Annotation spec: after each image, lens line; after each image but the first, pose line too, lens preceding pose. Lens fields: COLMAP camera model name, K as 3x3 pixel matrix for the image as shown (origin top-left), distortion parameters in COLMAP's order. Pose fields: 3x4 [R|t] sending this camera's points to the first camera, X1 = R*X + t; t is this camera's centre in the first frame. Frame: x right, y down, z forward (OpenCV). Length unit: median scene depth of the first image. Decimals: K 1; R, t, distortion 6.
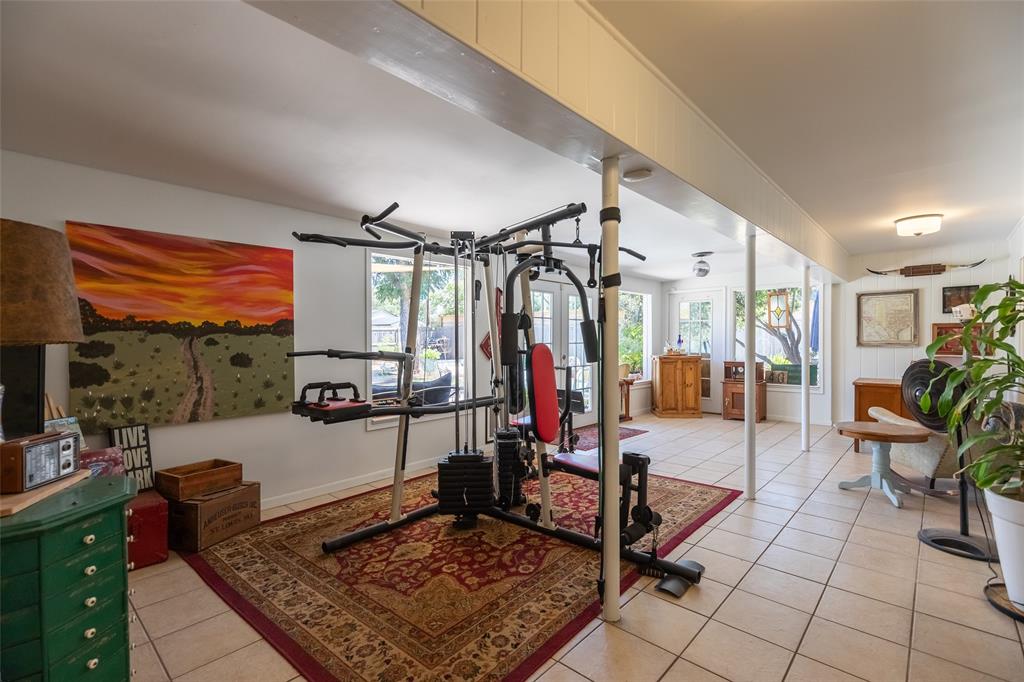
lens RADIAL K [[461.0, 0, 512.0], [0, 461.0, 341.0], [0, 0, 1]] dist [0.000824, -0.000556]
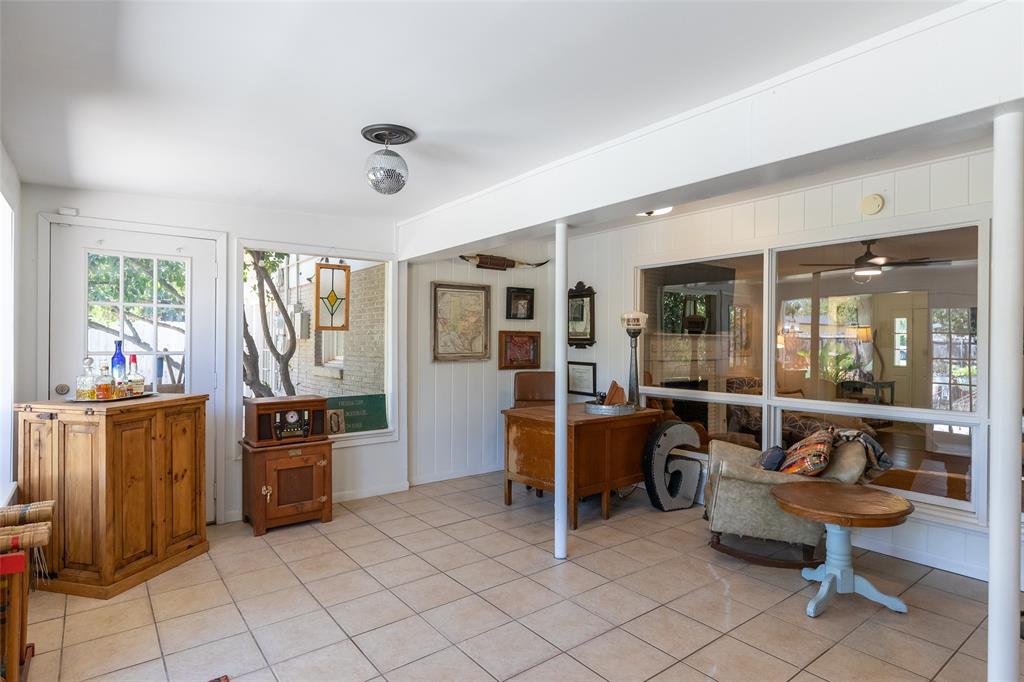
lens RADIAL K [[542.3, 0, 512.0], [0, 542.3, 341.0], [0, 0, 1]] dist [0.001296, 0.000216]
pose [[0.163924, 0.006615, 0.986451, -0.011456], [-0.000728, 0.999978, -0.006584, -0.013708], [-0.986473, 0.000361, 0.163925, 0.800034]]
